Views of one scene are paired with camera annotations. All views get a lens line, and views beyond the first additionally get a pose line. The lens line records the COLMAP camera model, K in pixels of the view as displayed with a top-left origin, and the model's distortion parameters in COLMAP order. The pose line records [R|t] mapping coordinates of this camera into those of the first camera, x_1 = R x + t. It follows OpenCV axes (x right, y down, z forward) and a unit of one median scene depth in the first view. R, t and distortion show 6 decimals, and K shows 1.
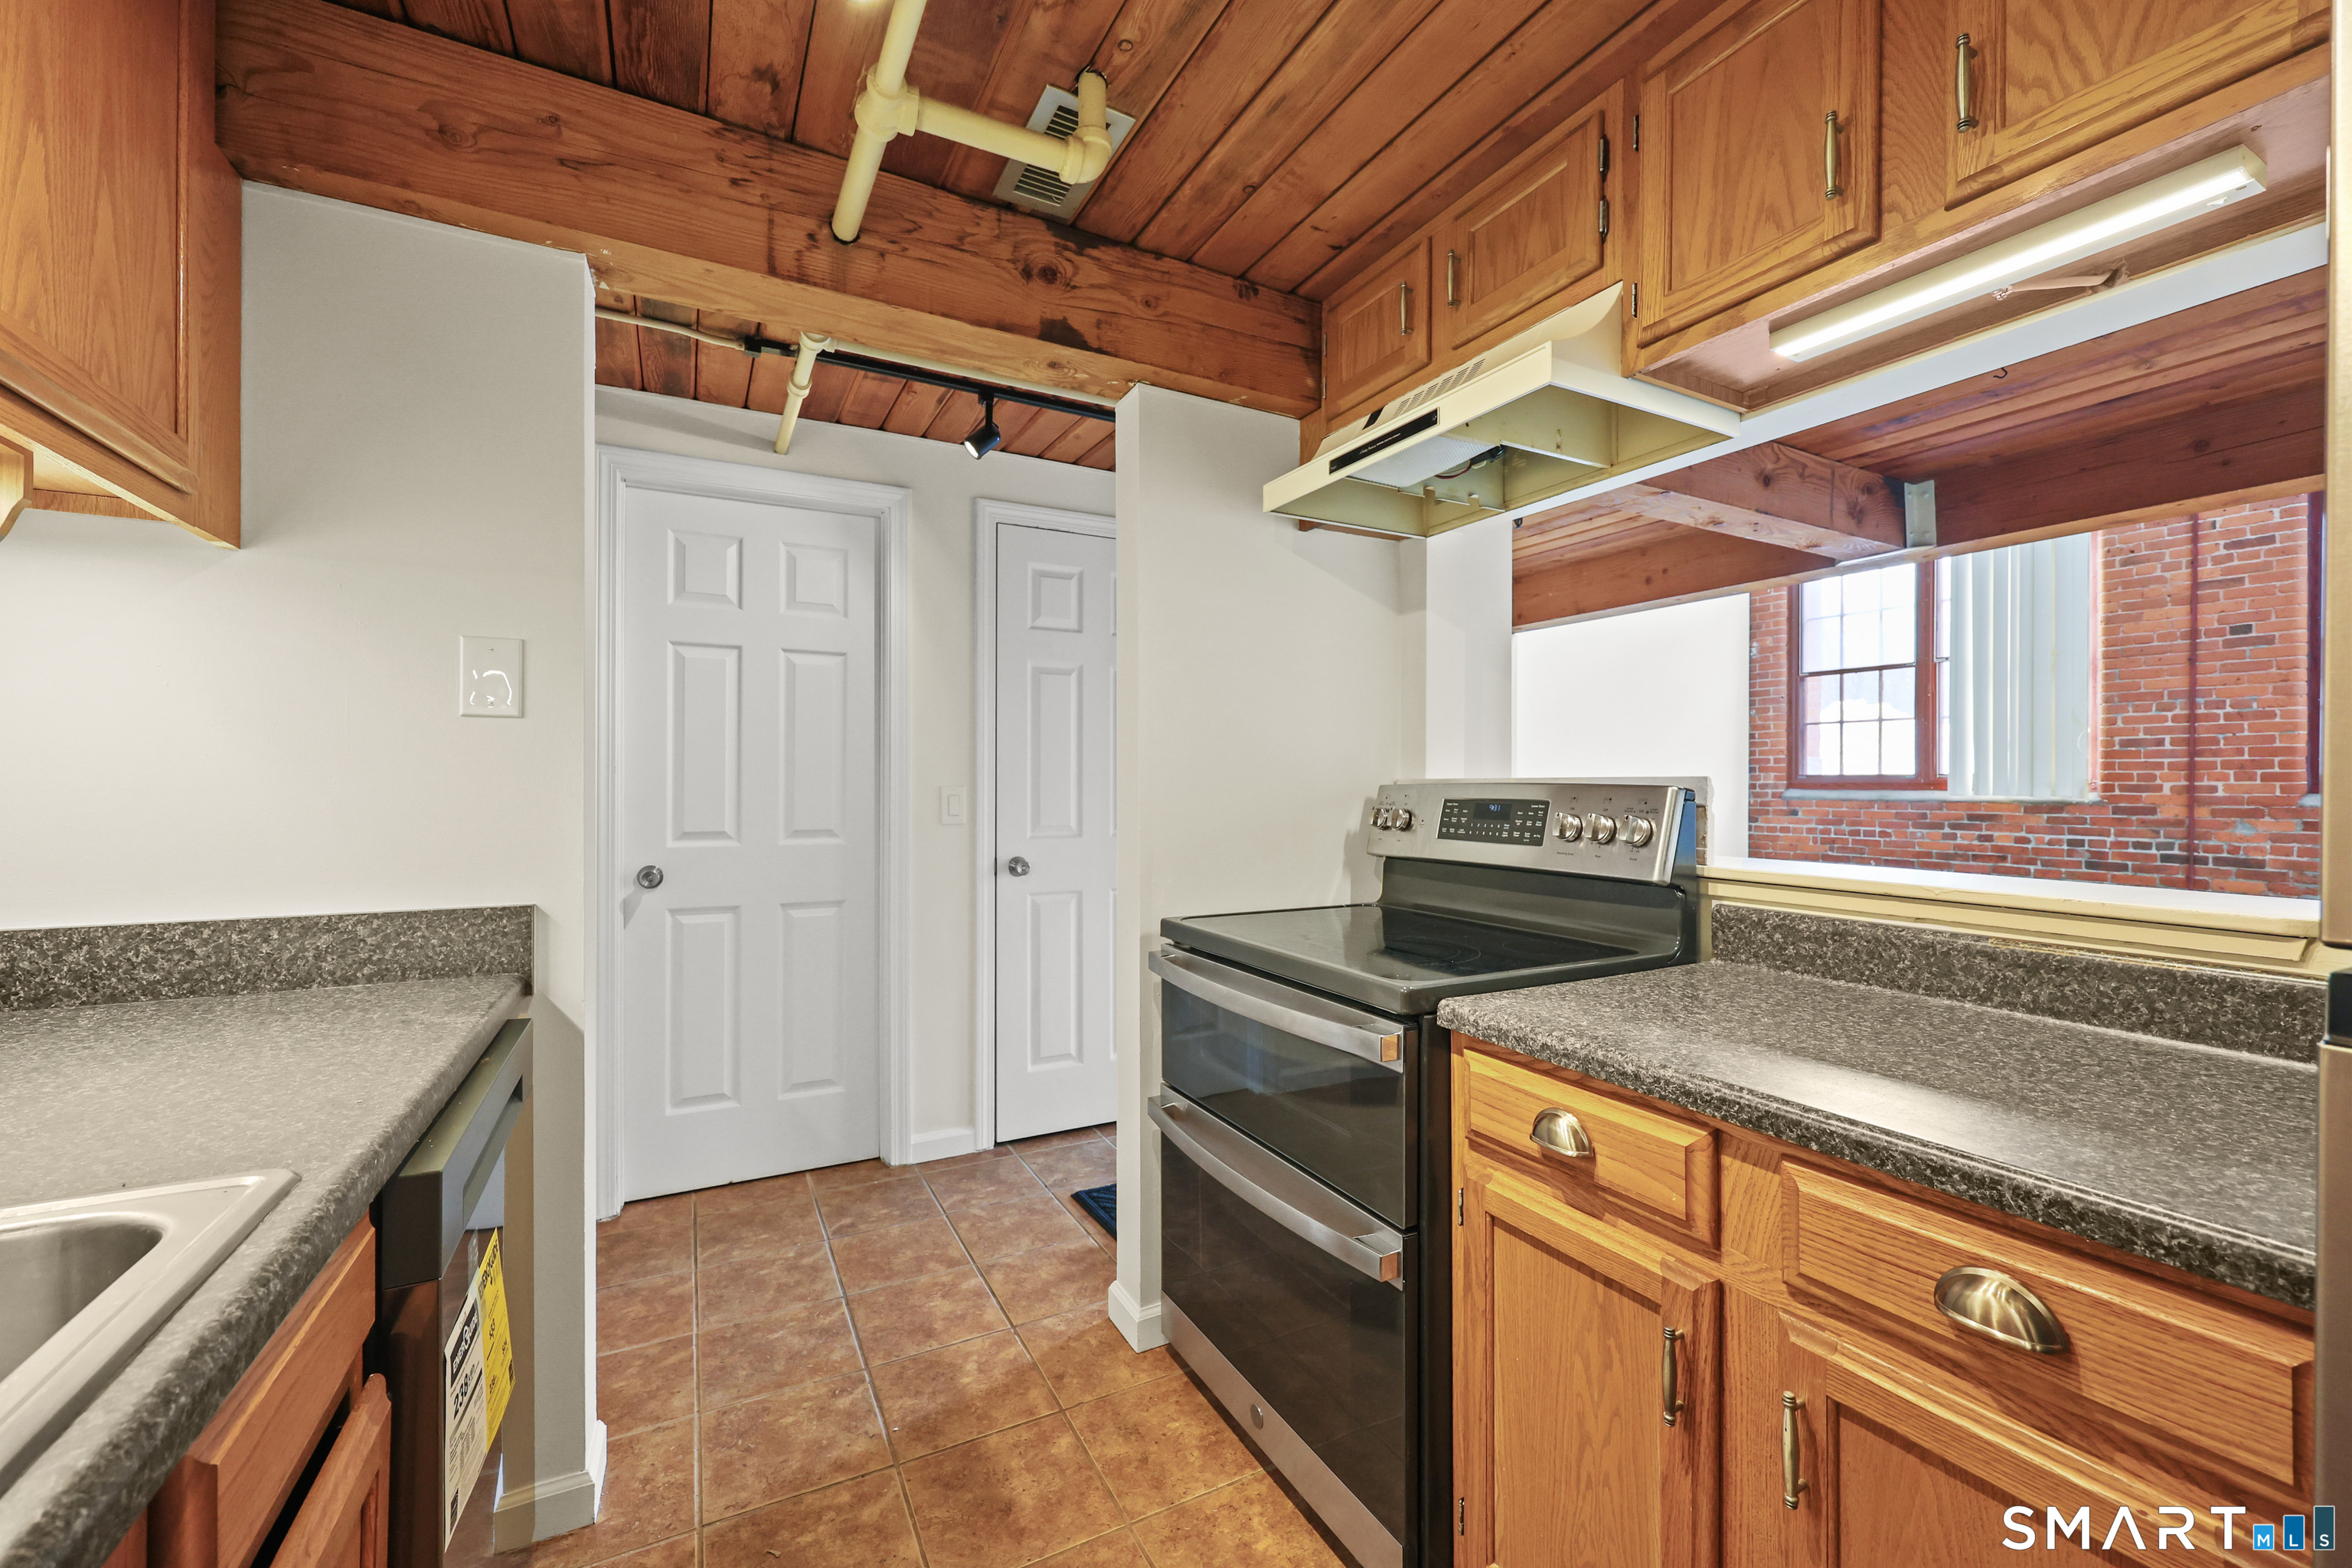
lens RADIAL K [[958.9, 0, 1194.0], [0, 958.9, 778.9], [0, 0, 1]] dist [-0.000250, 0.000133]
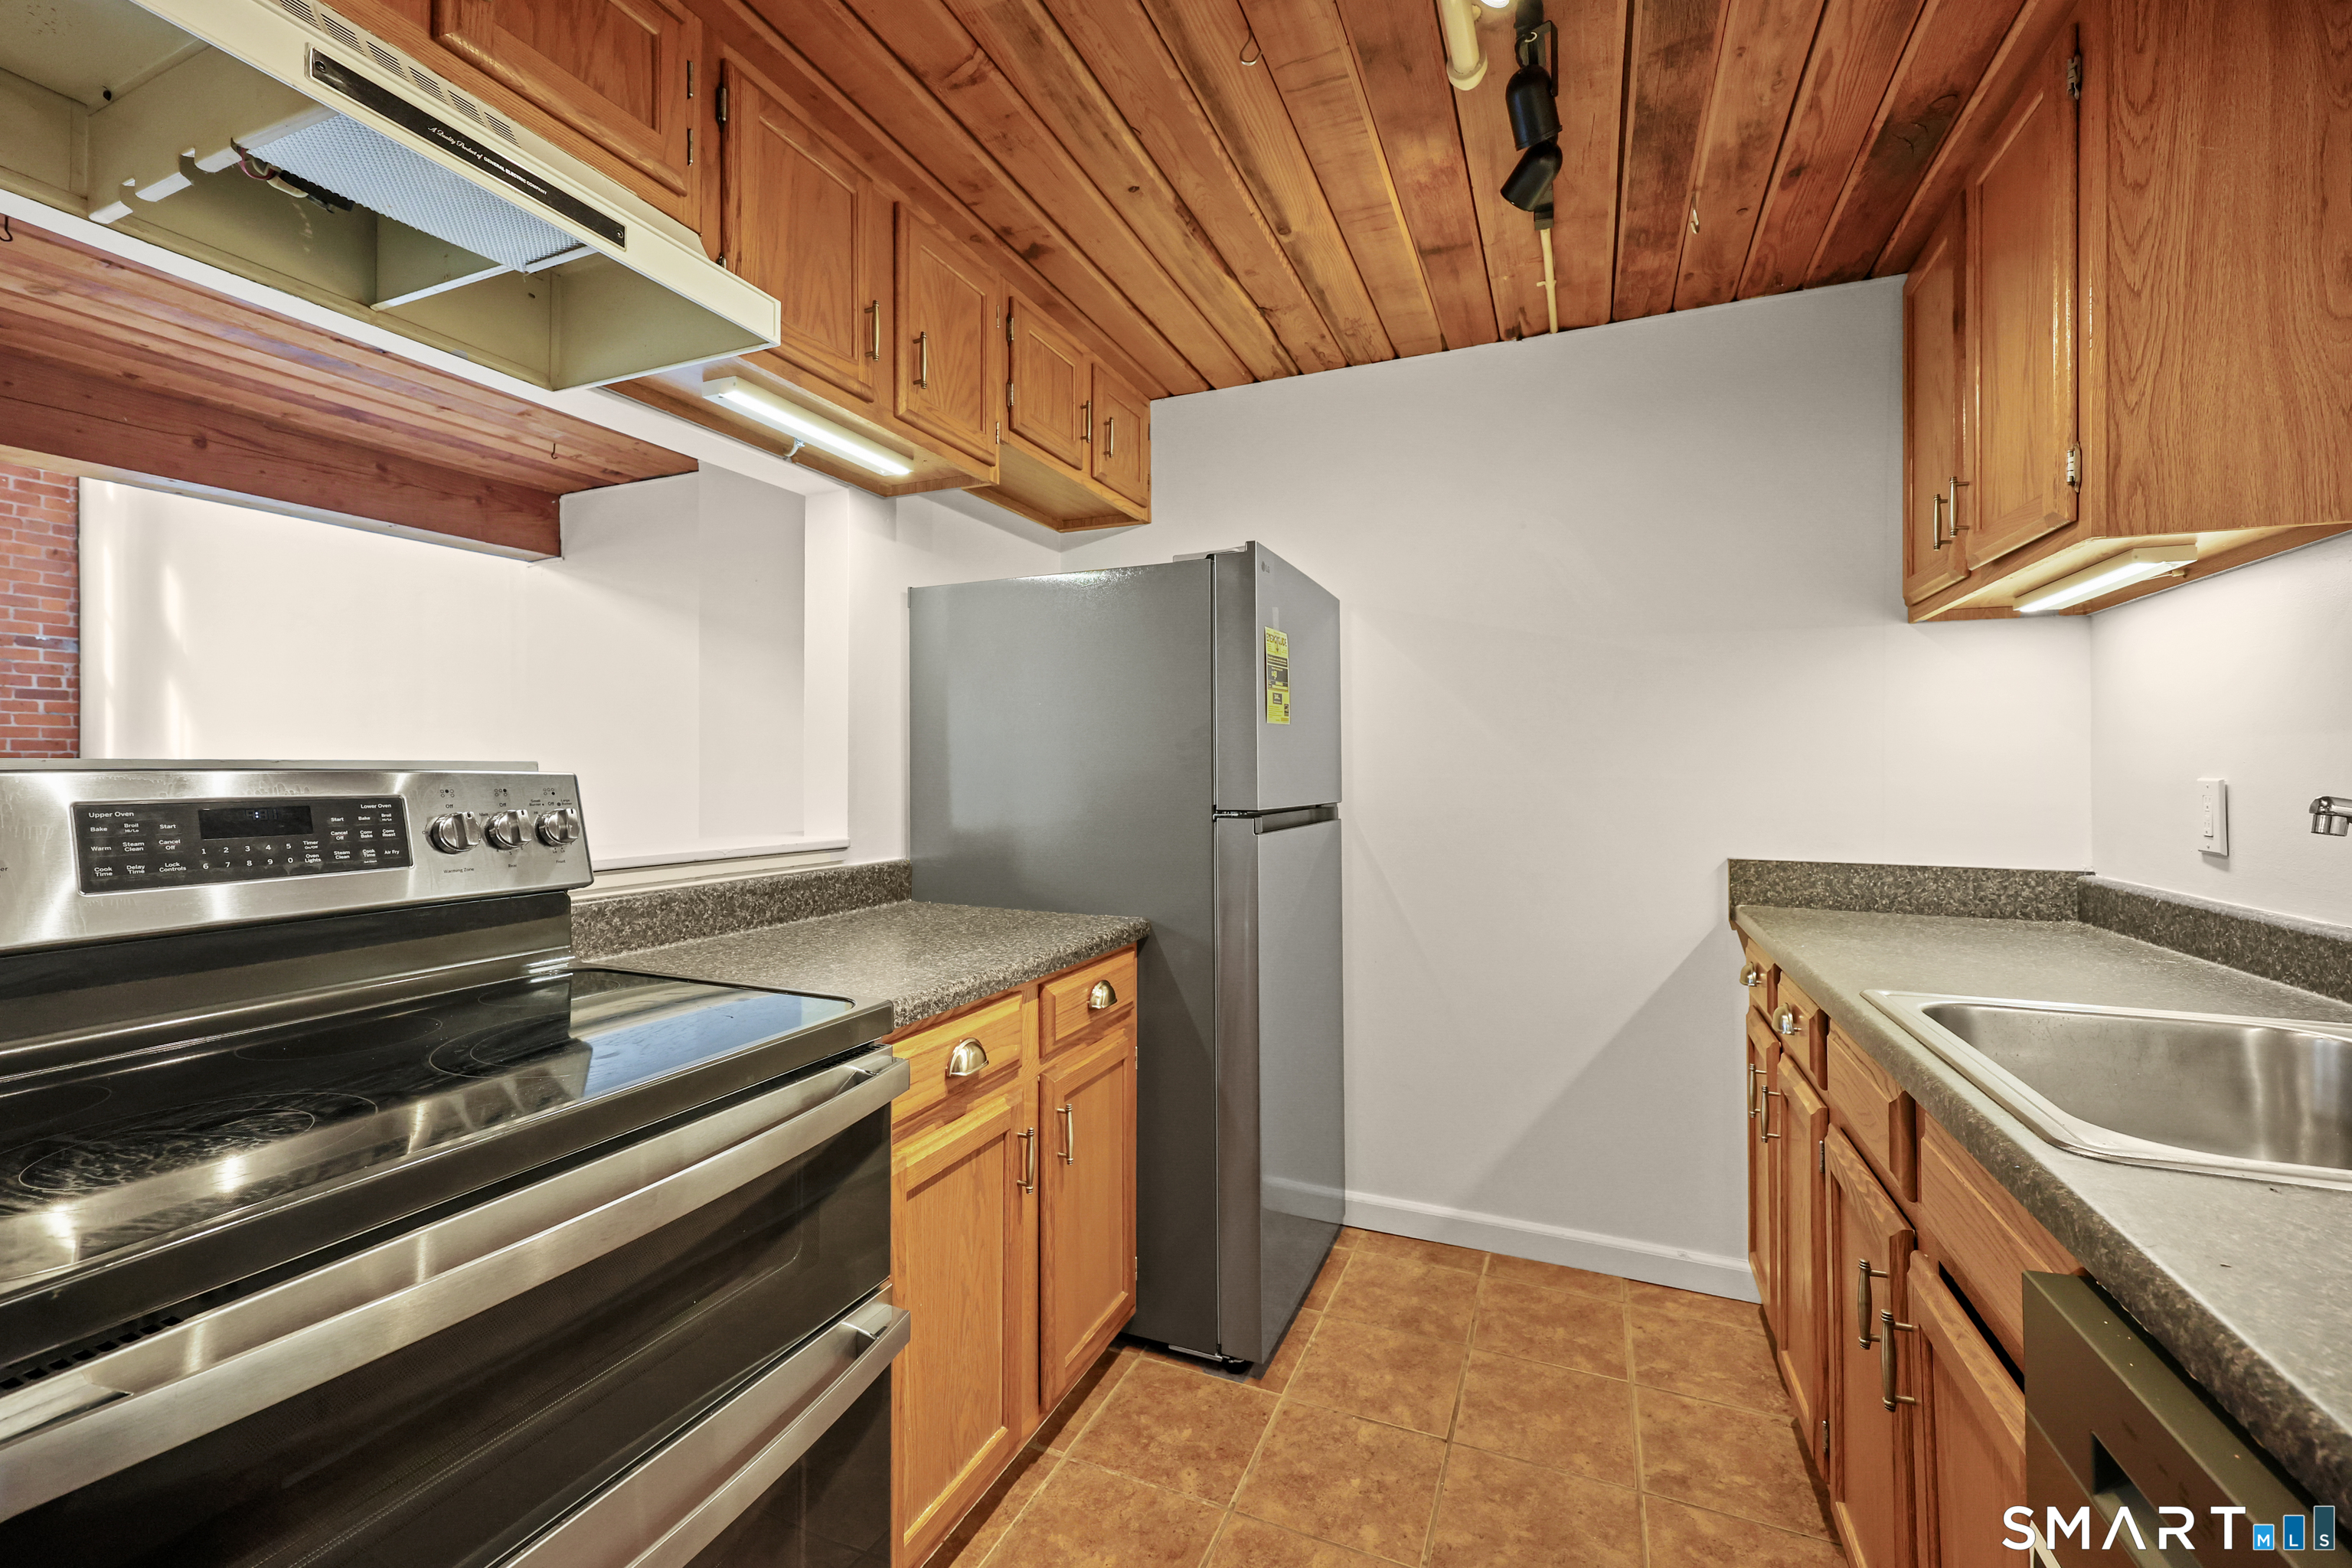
lens RADIAL K [[958.9, 0, 1154.2], [0, 958.9, 770.2], [0, 0, 1]] dist [-0.000250, 0.000133]
pose [[-0.604131, -0.006350, 0.796860, -0.136443], [-0.009754, 0.999952, 0.000574, -0.000294], [-0.796826, -0.007426, -0.604164, 0.288993]]
